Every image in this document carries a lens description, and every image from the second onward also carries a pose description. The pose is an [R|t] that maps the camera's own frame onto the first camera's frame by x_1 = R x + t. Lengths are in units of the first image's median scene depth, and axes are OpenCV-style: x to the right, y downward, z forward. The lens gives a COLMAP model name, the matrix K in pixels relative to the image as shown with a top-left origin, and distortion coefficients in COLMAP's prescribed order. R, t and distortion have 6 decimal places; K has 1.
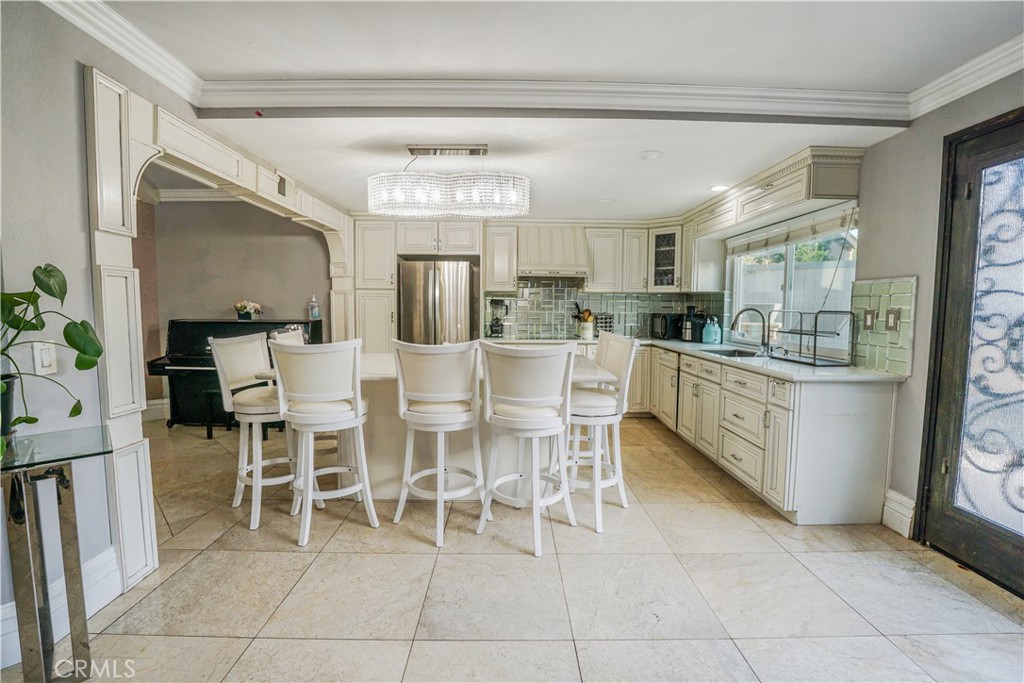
lens RADIAL K [[444.1, 0, 518.8], [0, 444.1, 339.1], [0, 0, 1]] dist [-0.034637, 0.008468]
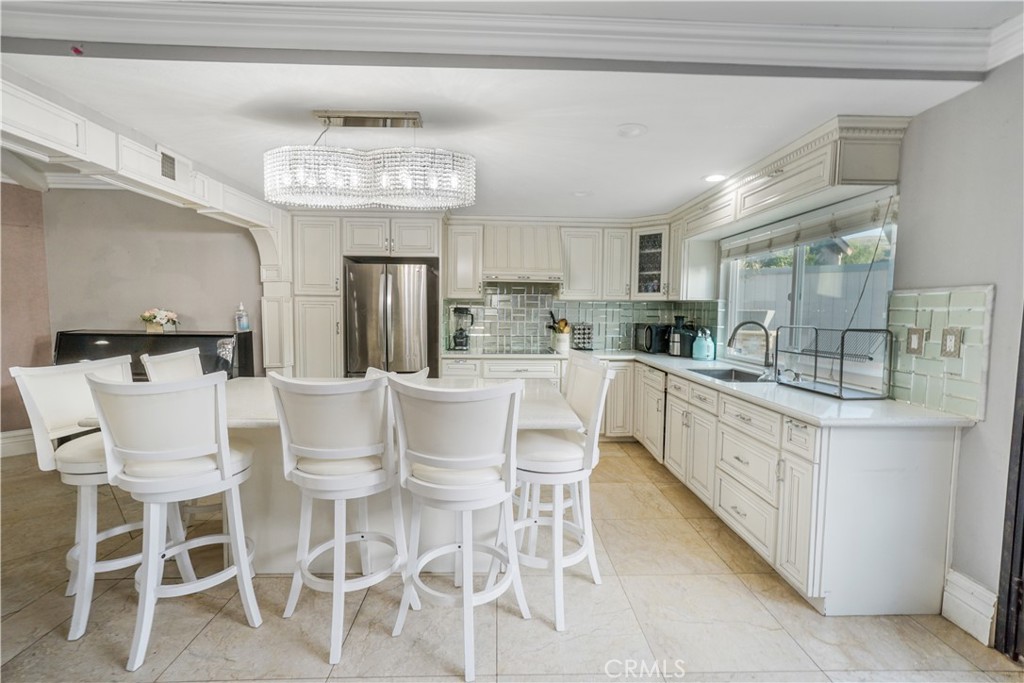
lens RADIAL K [[444.1, 0, 512.4], [0, 444.1, 342.3], [0, 0, 1]] dist [-0.034637, 0.008468]
pose [[0.999842, 0.001719, 0.017715, 0.072116], [-0.001682, 0.999996, -0.002075, -0.035333], [-0.017719, 0.002045, 0.999841, 0.219097]]
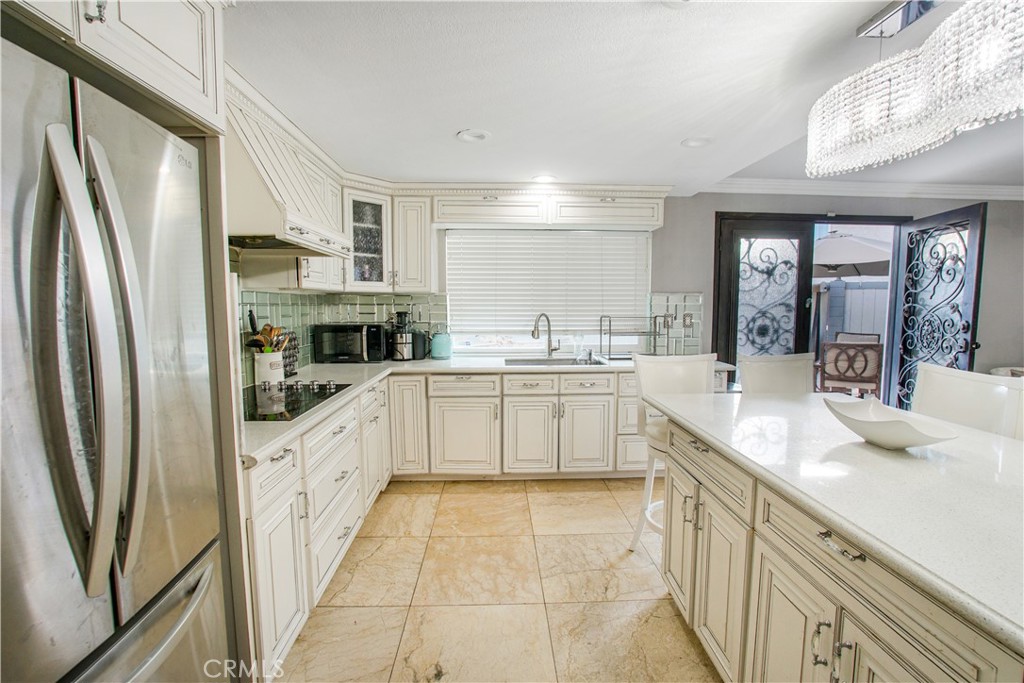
lens RADIAL K [[444.1, 0, 510.7], [0, 444.1, 344.0], [0, 0, 1]] dist [-0.034637, 0.008468]
pose [[0.004204, -0.095035, 0.995465, -0.581484], [0.073401, 0.992818, 0.094472, -0.133479], [-0.997294, 0.072671, 0.011150, 1.386709]]
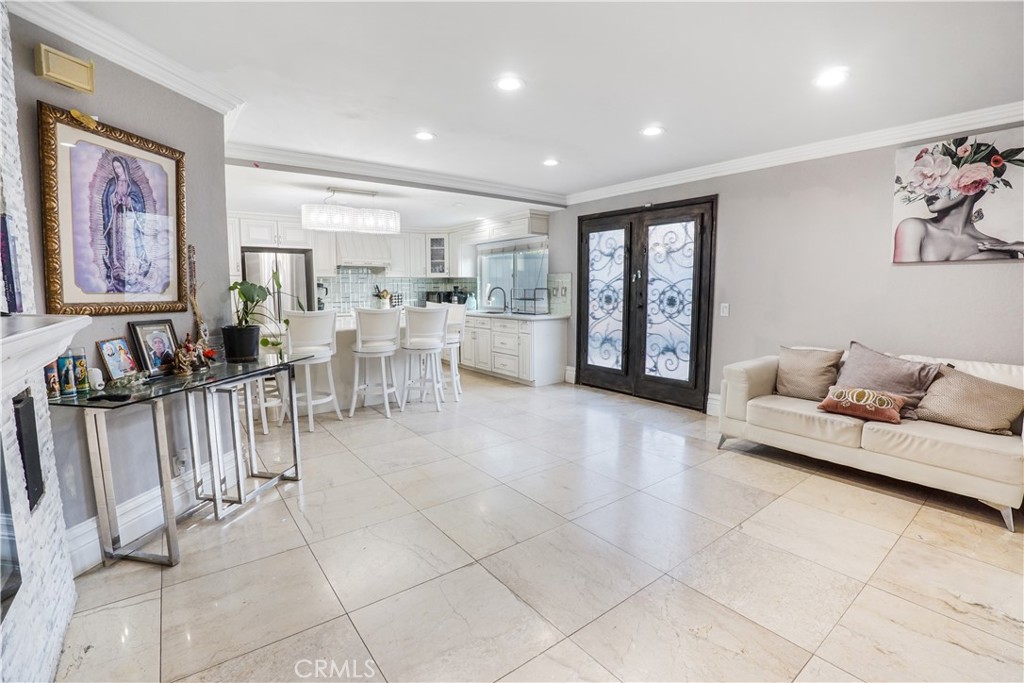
lens RADIAL K [[444.1, 0, 506.1], [0, 444.1, 333.8], [0, 0, 1]] dist [-0.034637, 0.008468]
pose [[0.813578, -0.072094, 0.576968, -0.630409], [0.053894, 0.997362, 0.048628, 0.040281], [-0.578952, -0.008468, 0.815318, -0.613043]]
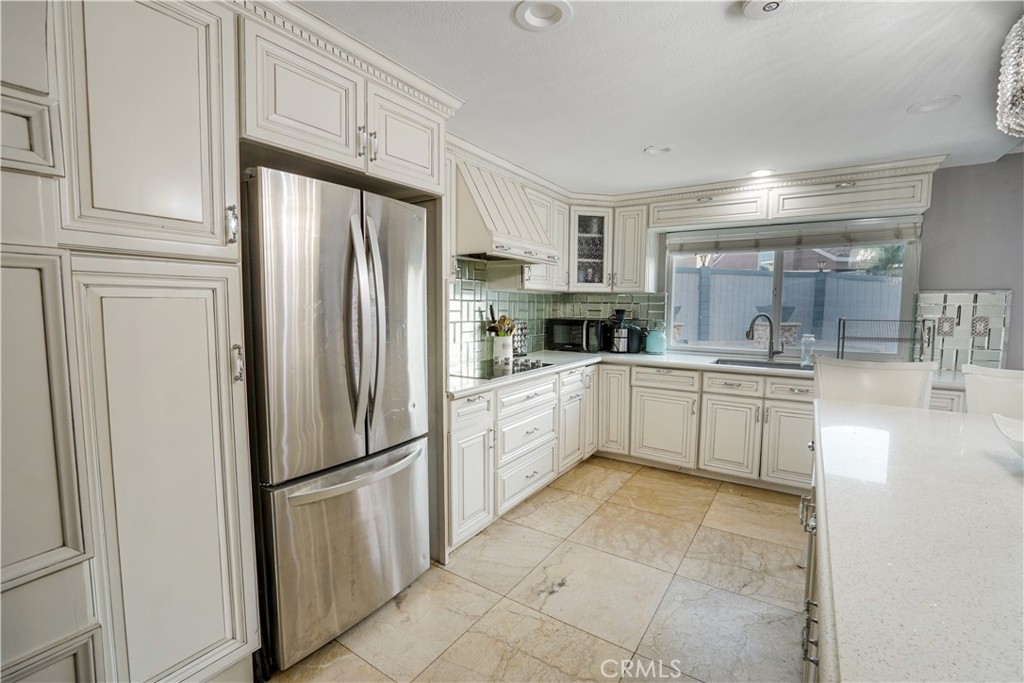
lens RADIAL K [[444.1, 0, 514.4], [0, 444.1, 343.0], [0, 0, 1]] dist [-0.034637, 0.008468]
pose [[0.577404, -0.071261, 0.813343, -0.671514], [0.055810, 0.997299, 0.047758, -0.107842], [-0.814549, 0.017817, 0.579821, 1.162545]]
